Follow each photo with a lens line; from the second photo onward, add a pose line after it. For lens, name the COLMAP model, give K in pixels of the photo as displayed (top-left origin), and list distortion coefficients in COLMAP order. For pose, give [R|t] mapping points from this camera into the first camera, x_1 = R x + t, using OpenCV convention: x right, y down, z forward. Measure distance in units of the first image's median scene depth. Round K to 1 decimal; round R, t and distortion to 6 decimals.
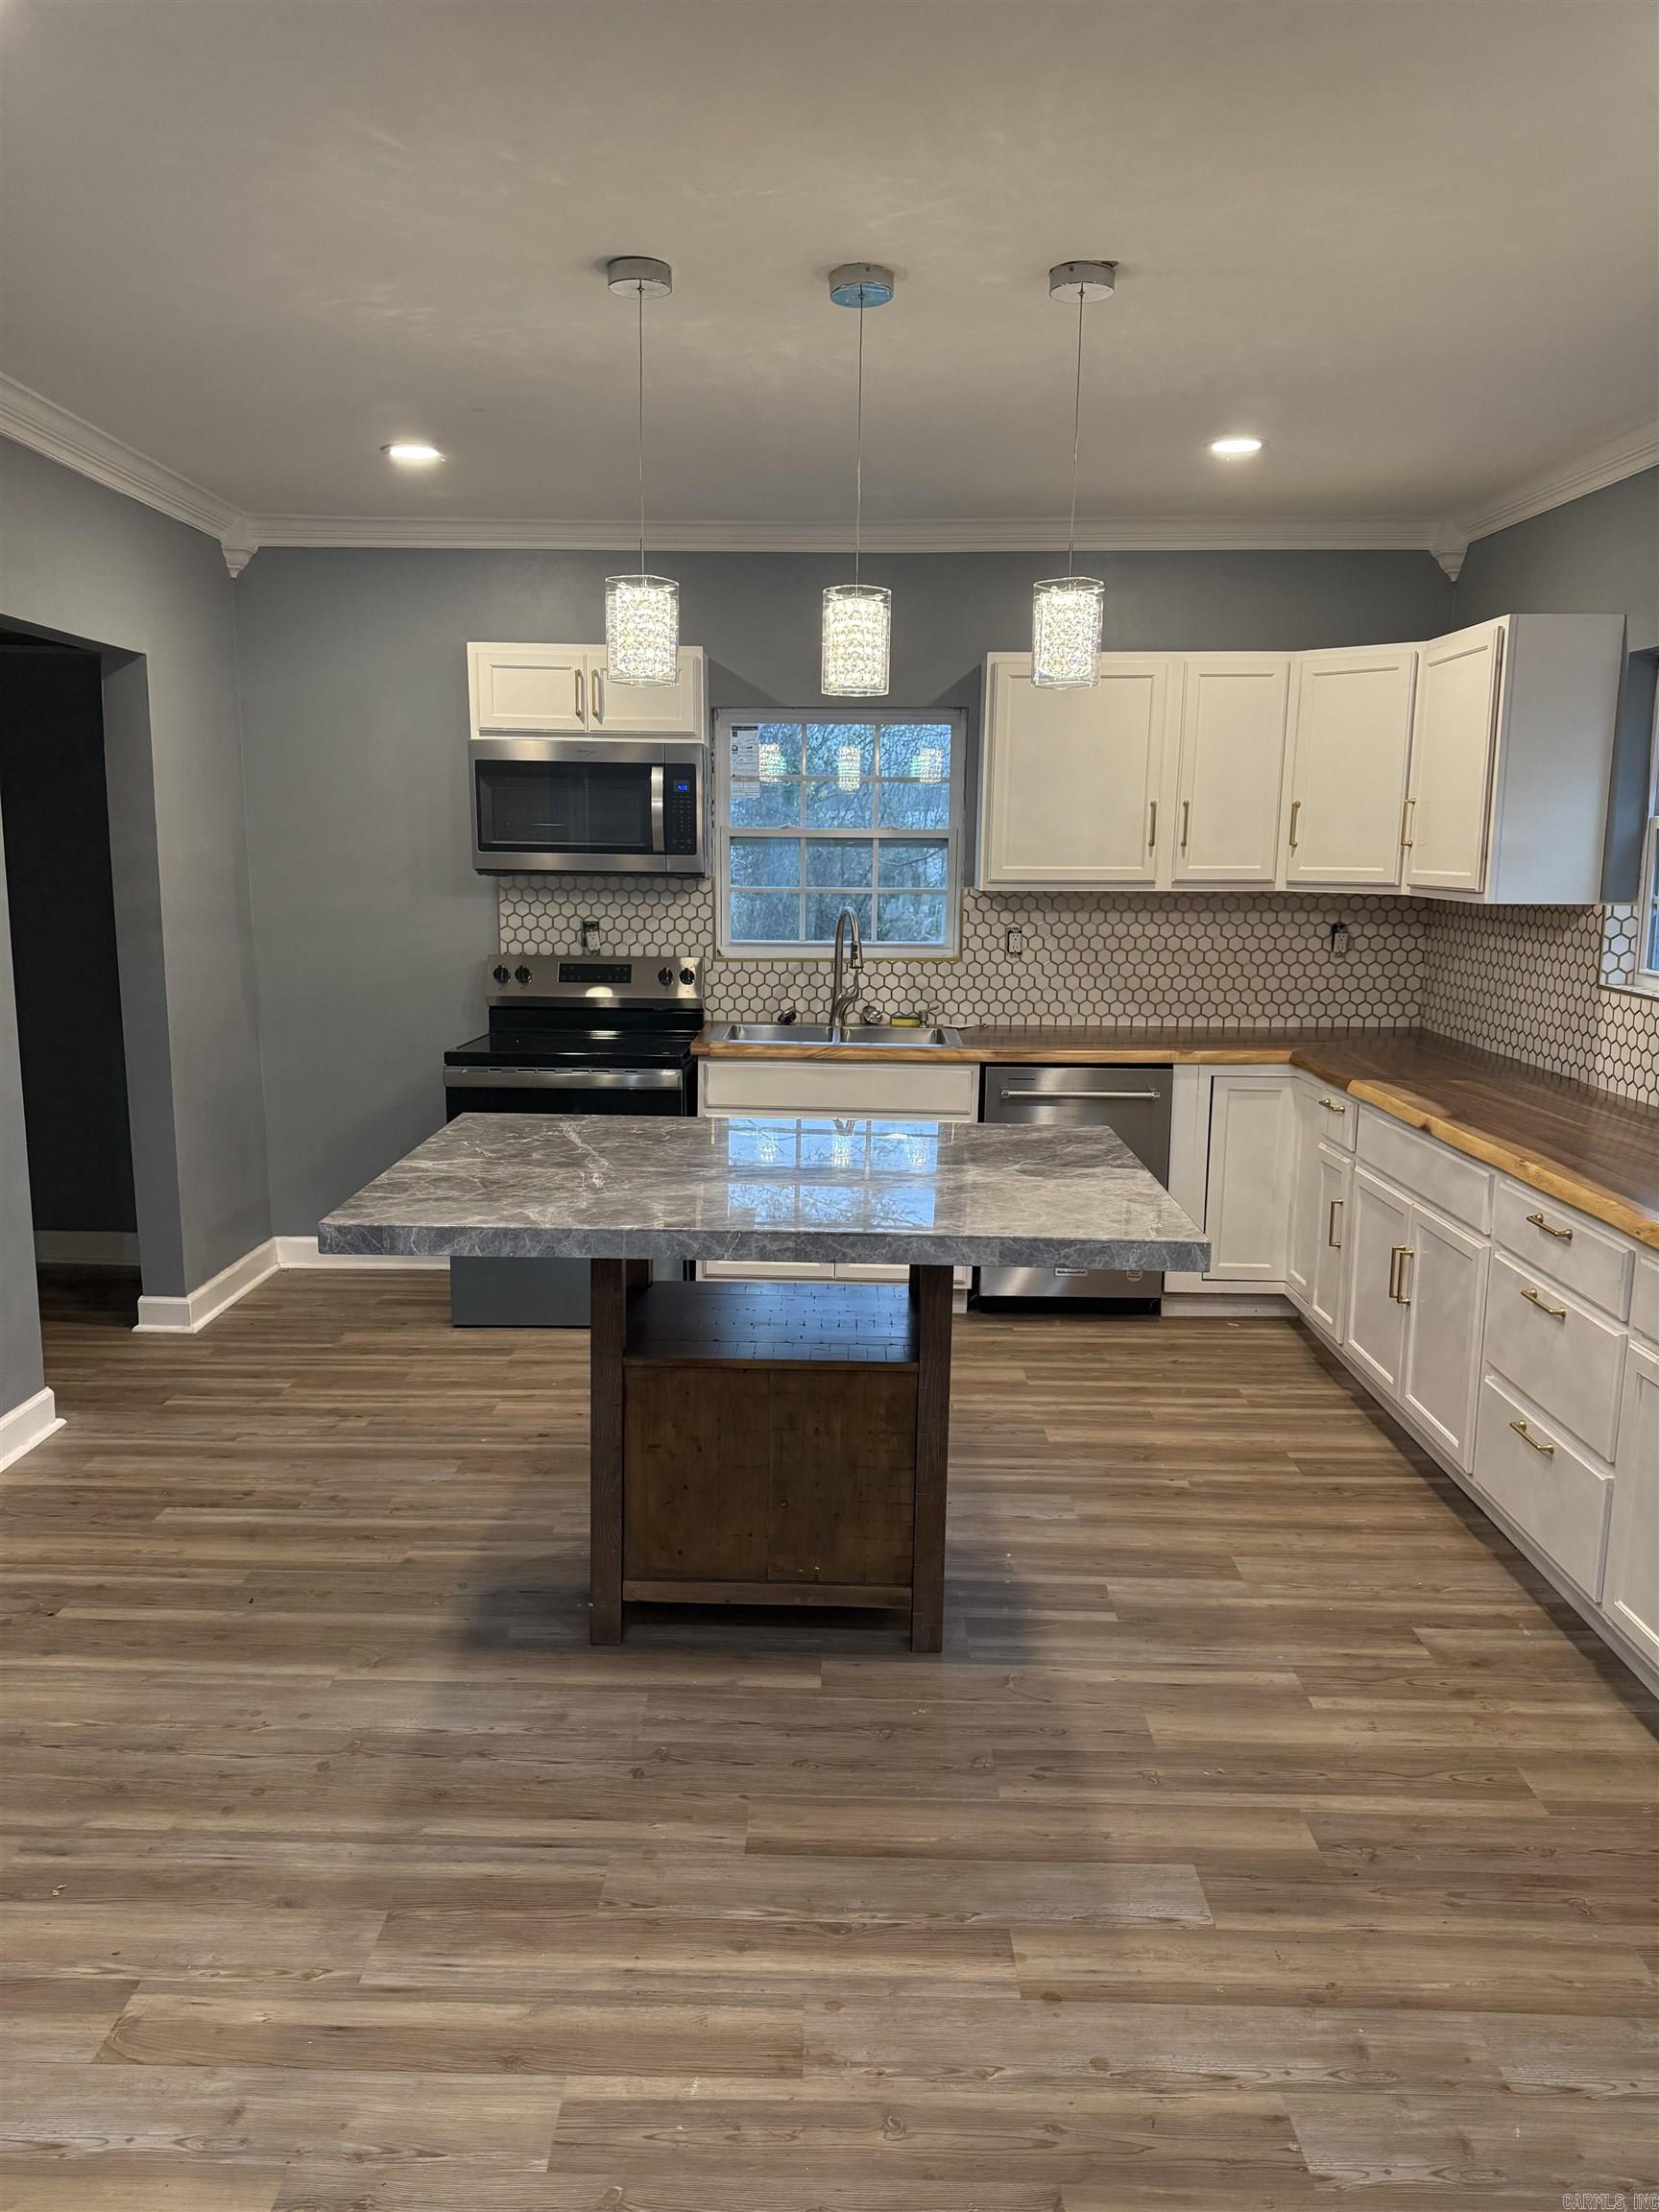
lens RADIAL K [[1559.3, 0, 811.9], [0, 1559.3, 1106.6], [0, 0, 1]] dist [0.072705, -0.095577]
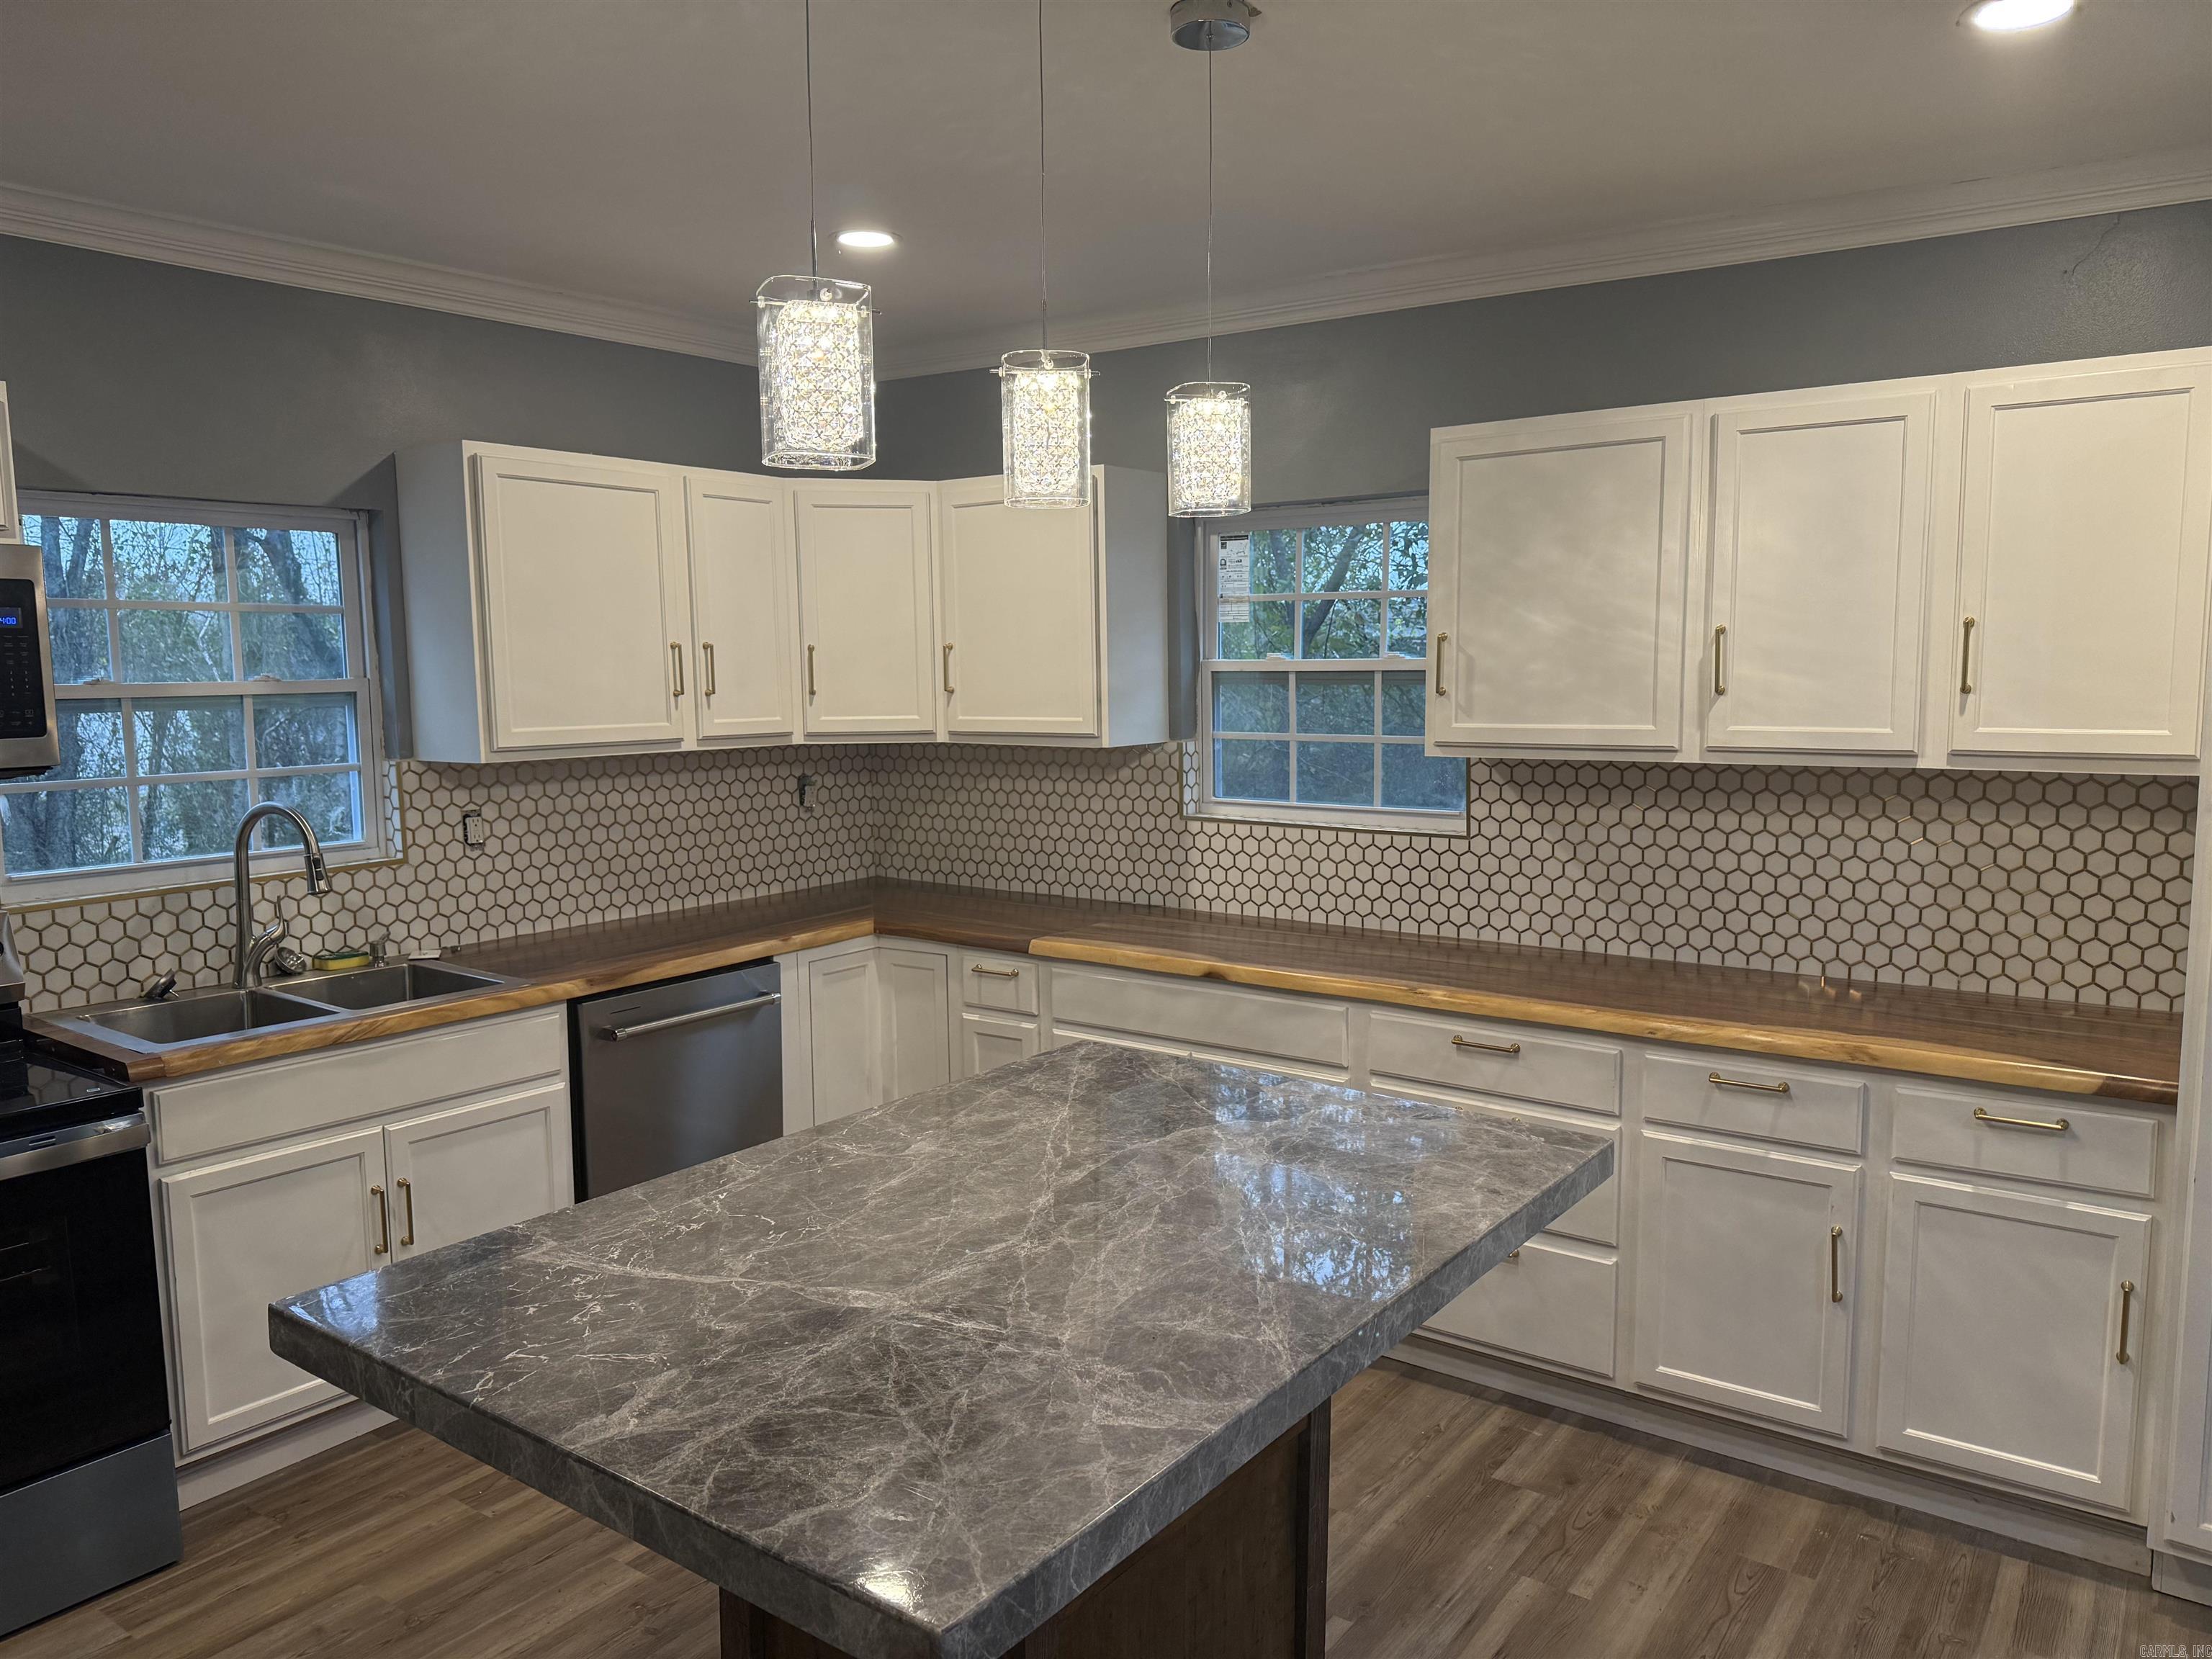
lens RADIAL K [[1559.3, 0, 1107.0], [0, 1559.3, 834.1], [0, 0, 1]] dist [0.072705, -0.095577]
pose [[0.575947, -0.103975, 0.810848, -0.321433], [0.154045, 0.987913, 0.017262, -0.075452], [-0.802842, 0.114965, 0.585002, 0.352569]]
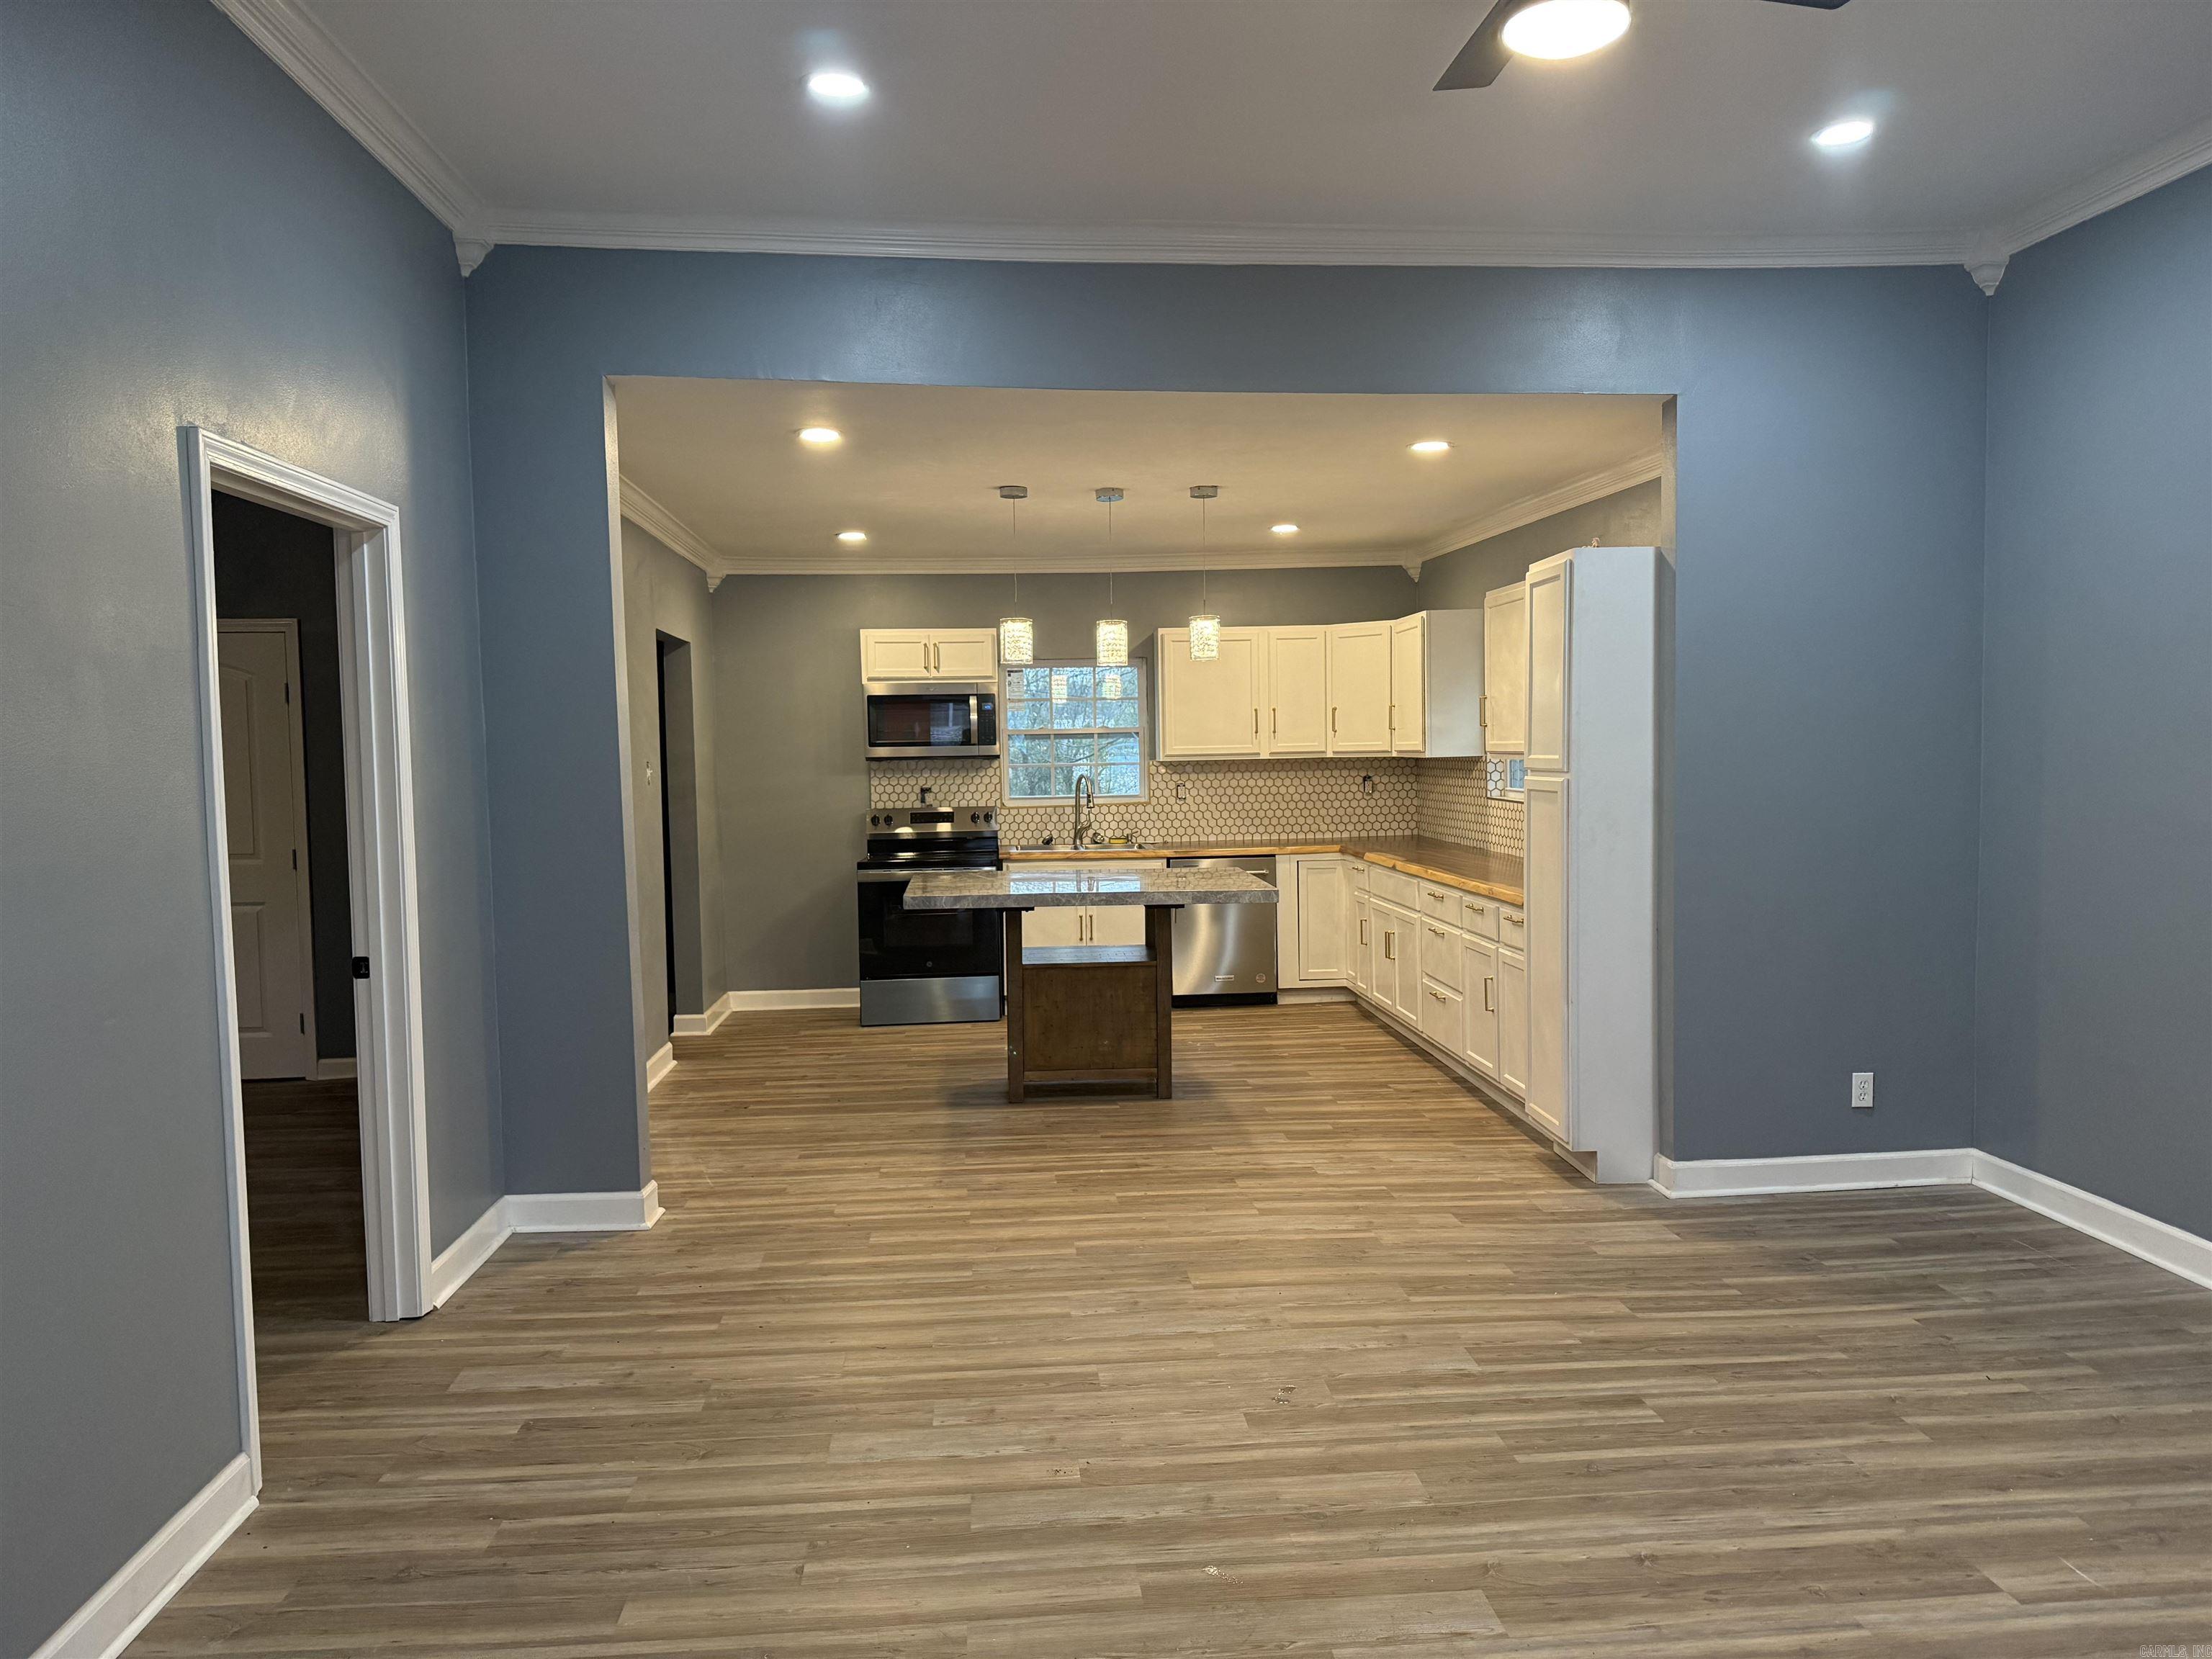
lens RADIAL K [[1559.3, 0, 1115.4], [0, 1559.3, 824.7], [0, 0, 1]] dist [0.072705, -0.095577]
pose [[0.994306, -0.033014, 0.101319, -0.119675], [0.044952, 0.992007, -0.117904, 0.133286], [-0.096616, 0.121787, 0.987843, -0.692766]]
